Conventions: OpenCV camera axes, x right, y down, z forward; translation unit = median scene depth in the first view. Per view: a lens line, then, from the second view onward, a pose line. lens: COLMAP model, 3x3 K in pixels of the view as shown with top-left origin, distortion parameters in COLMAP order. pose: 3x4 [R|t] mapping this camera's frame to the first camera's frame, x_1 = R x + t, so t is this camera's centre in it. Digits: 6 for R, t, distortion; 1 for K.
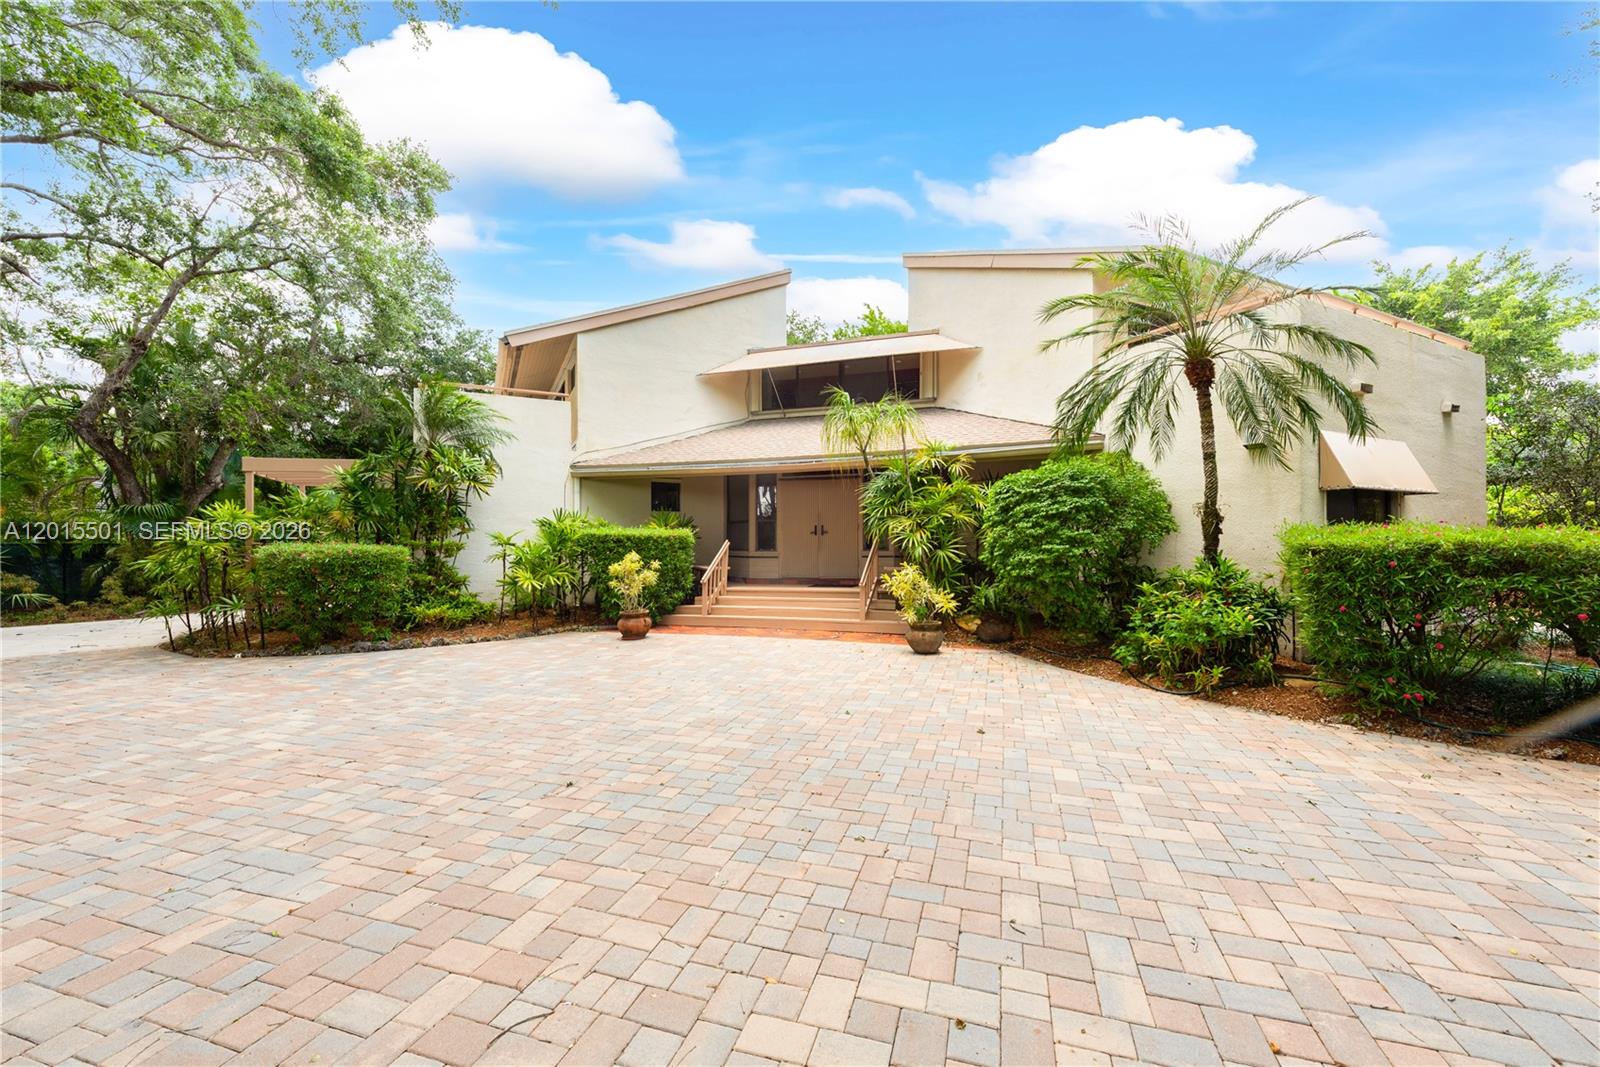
lens RADIAL K [[651.2, 0, 795.8], [0, 651.2, 495.6], [0, 0, 1]] dist [0.002612, -0.000101]
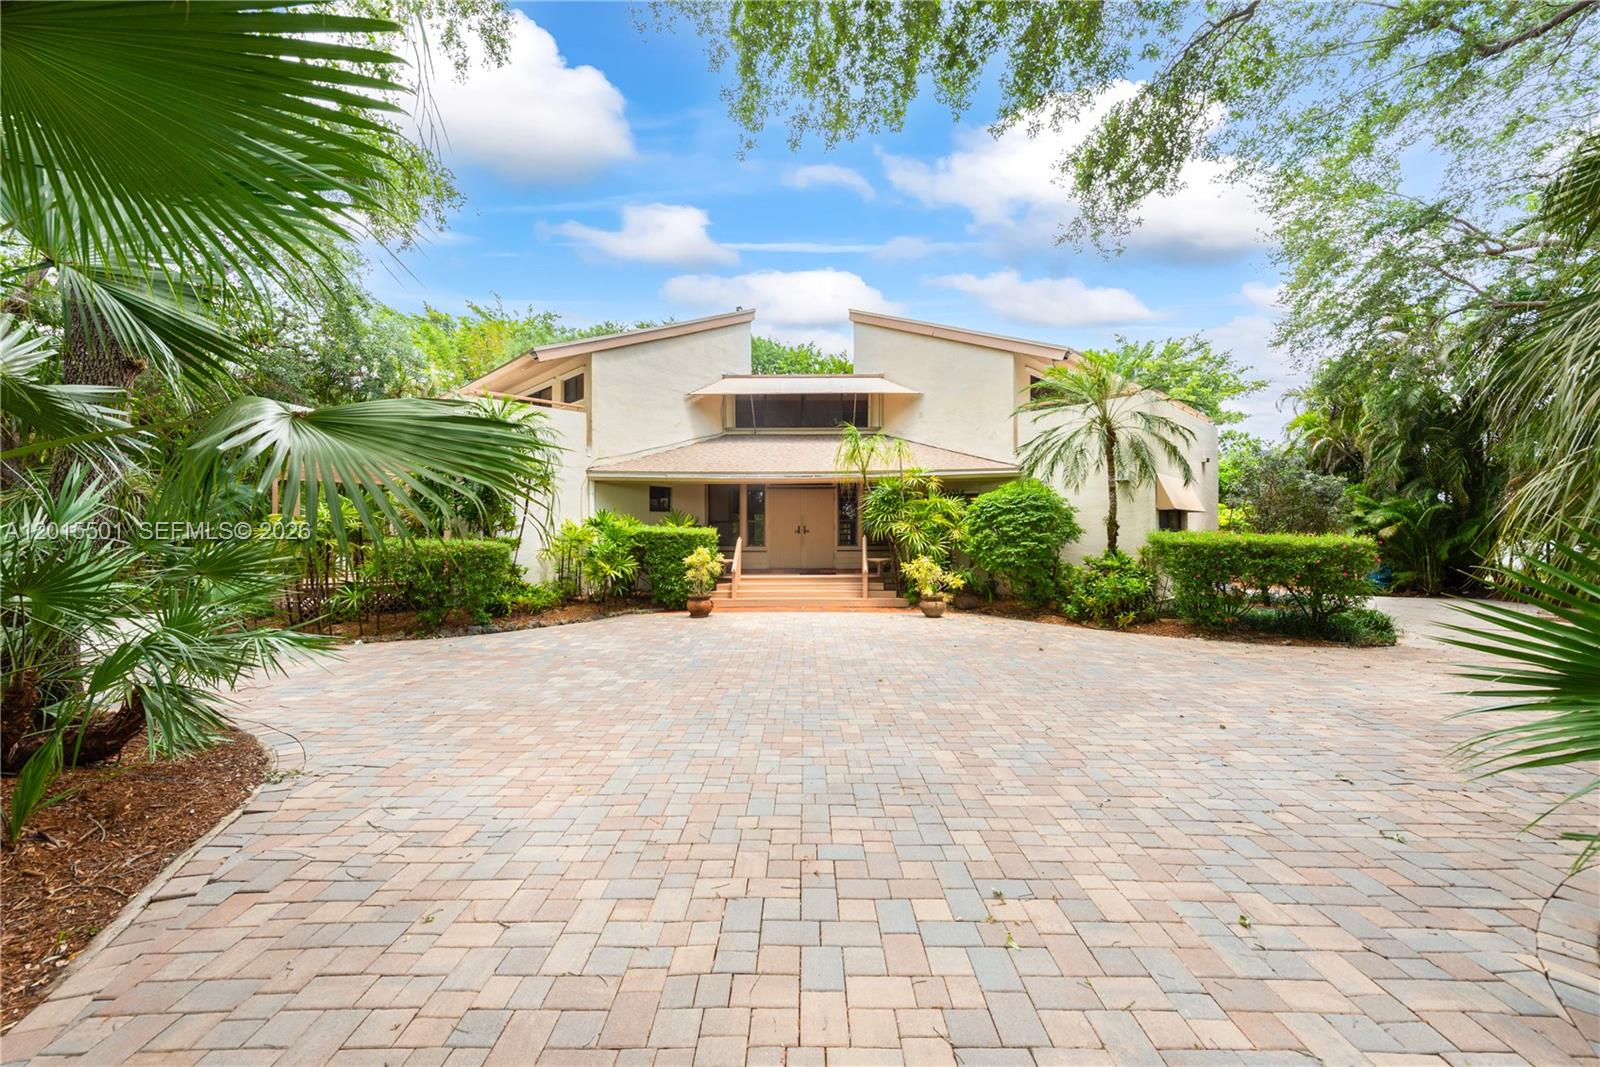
lens RADIAL K [[651.2, 0, 795.8], [0, 651.2, 495.6], [0, 0, 1]] dist [0.002612, -0.000101]
pose [[0.951576, 0.023777, 0.306492, -0.462203], [-0.025634, 0.999669, 0.002033, -0.018898], [-0.306342, -0.009791, 0.951871, -0.239061]]
